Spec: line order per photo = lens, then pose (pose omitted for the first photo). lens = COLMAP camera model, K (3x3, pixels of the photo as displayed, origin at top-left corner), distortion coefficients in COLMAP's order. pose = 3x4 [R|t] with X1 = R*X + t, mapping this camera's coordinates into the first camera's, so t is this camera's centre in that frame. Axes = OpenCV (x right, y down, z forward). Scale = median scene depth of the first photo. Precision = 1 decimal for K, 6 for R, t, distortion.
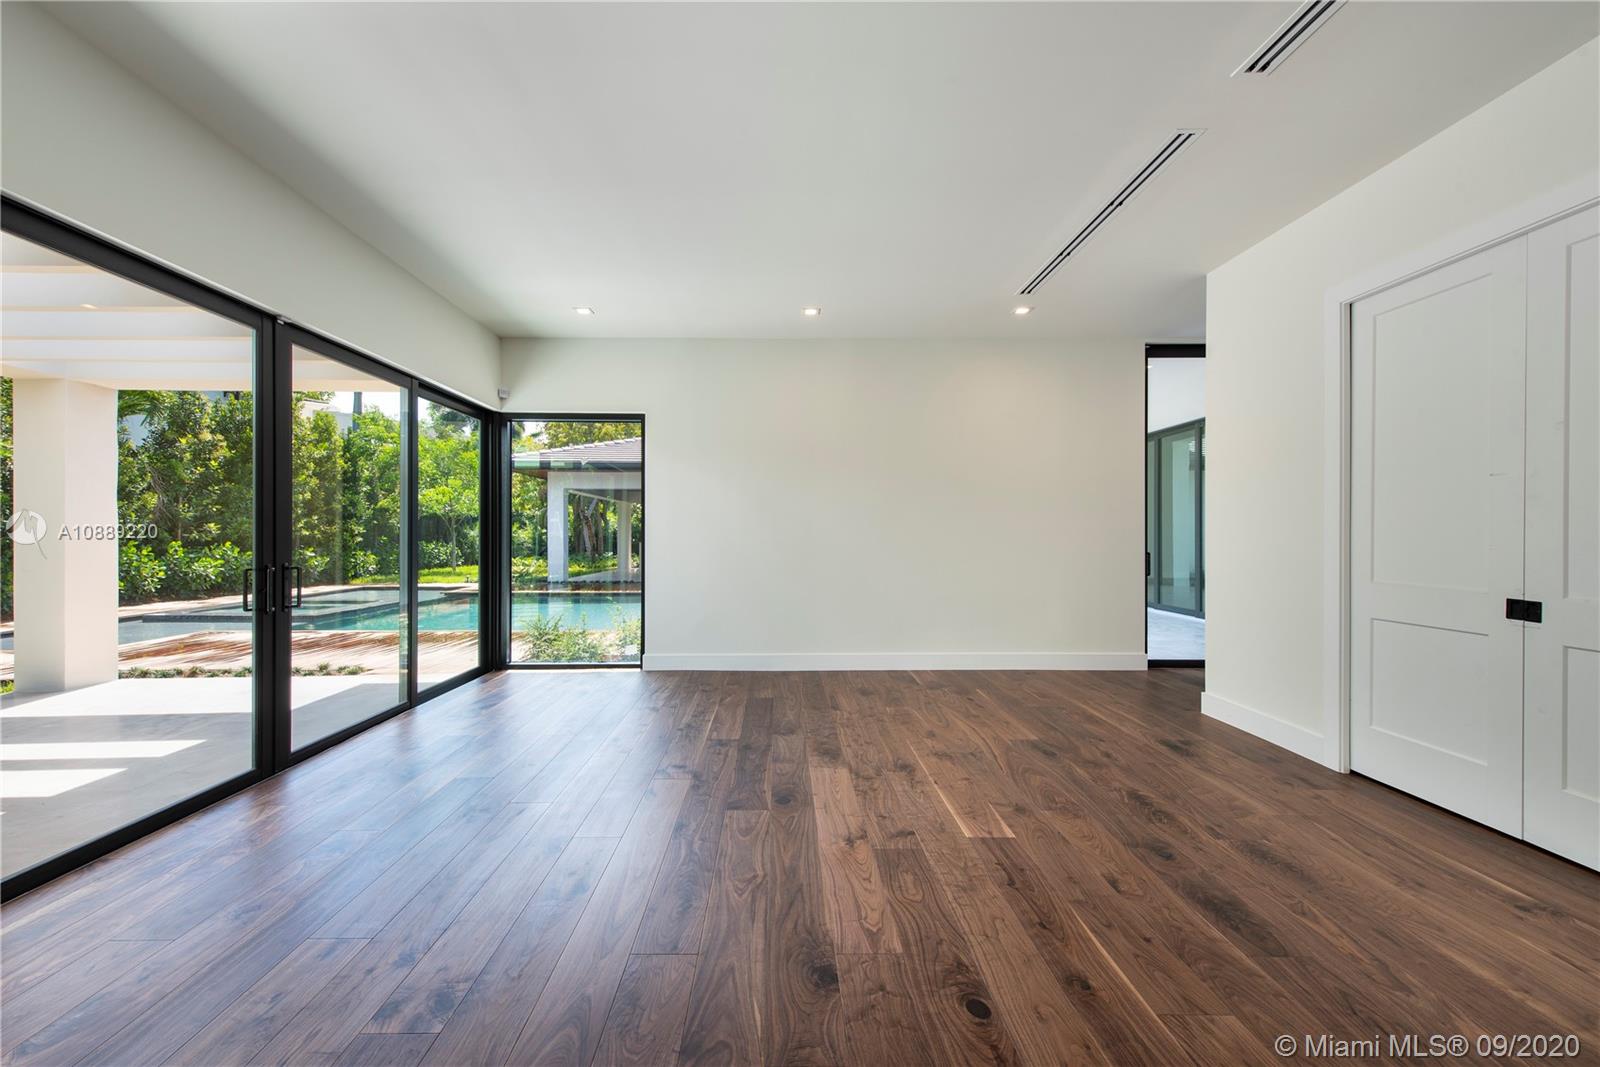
lens RADIAL K [[631.3, 0, 794.8], [0, 631.3, 535.5], [0, 0, 1]] dist [0.015093, -0.000110]
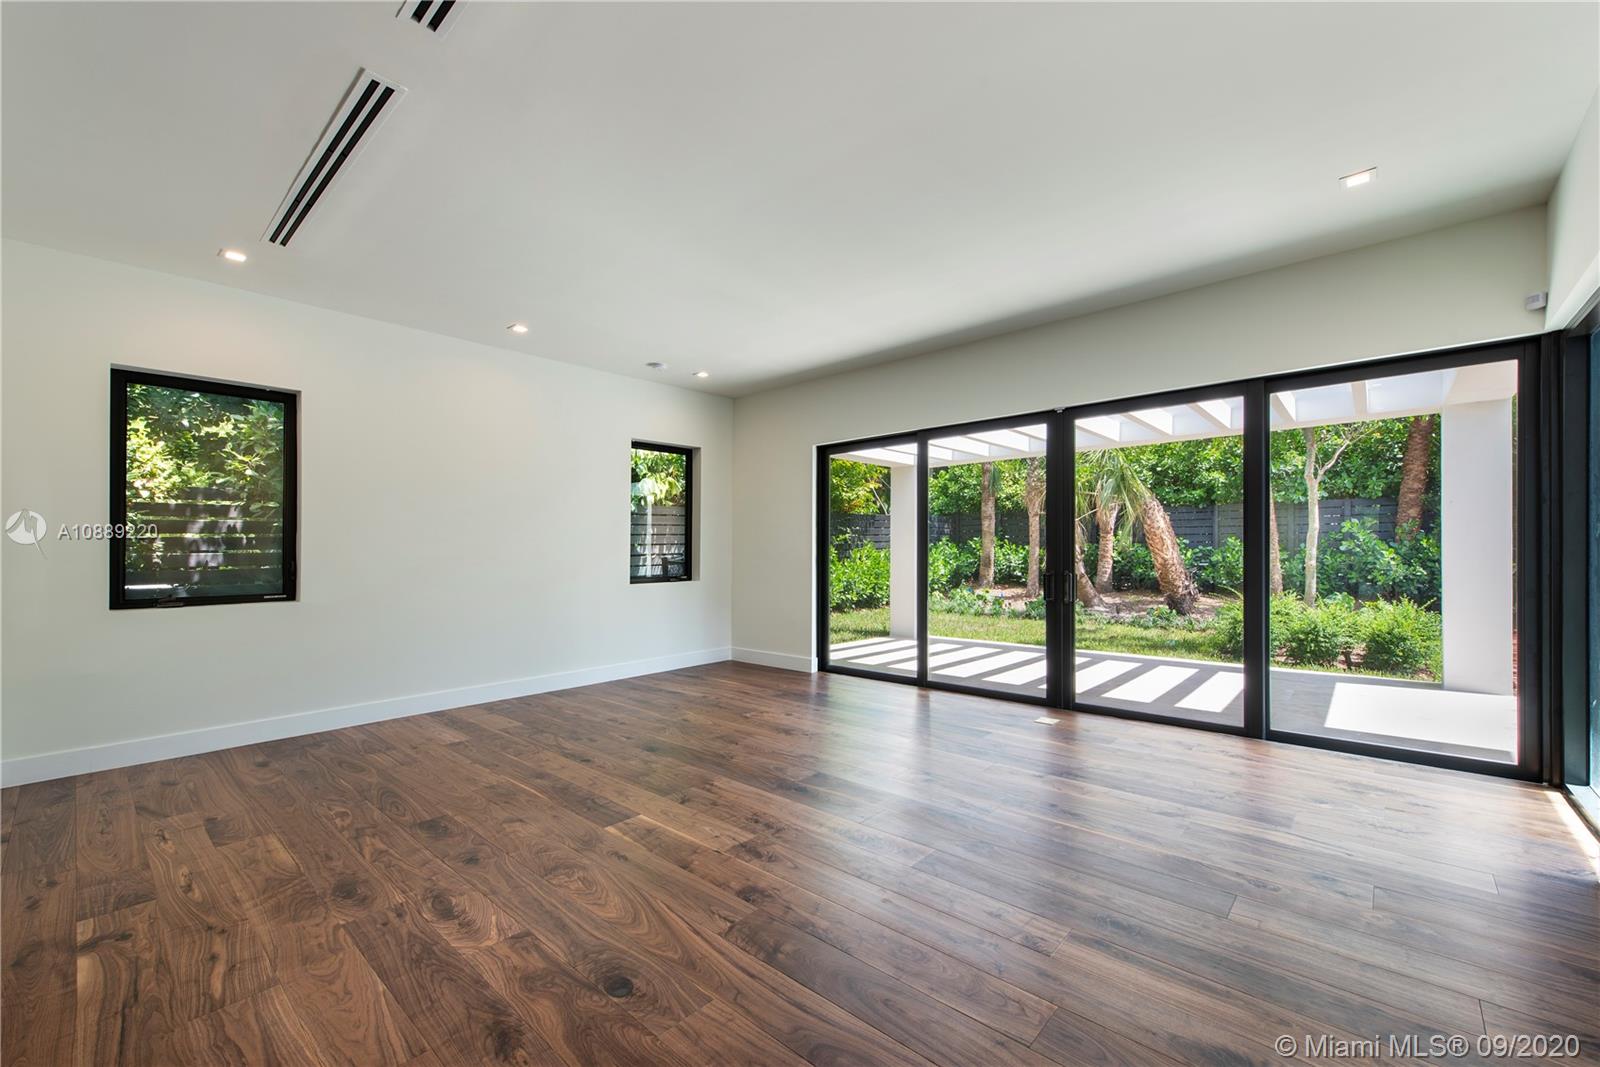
lens RADIAL K [[631.3, 0, 794.8], [0, 631.3, 535.5], [0, 0, 1]] dist [0.015093, -0.000110]
pose [[-0.675978, -0.010066, -0.736853, 0.930237], [0.010120, 0.999686, -0.022941, -0.015396], [0.736852, -0.022965, -0.675664, 1.972590]]
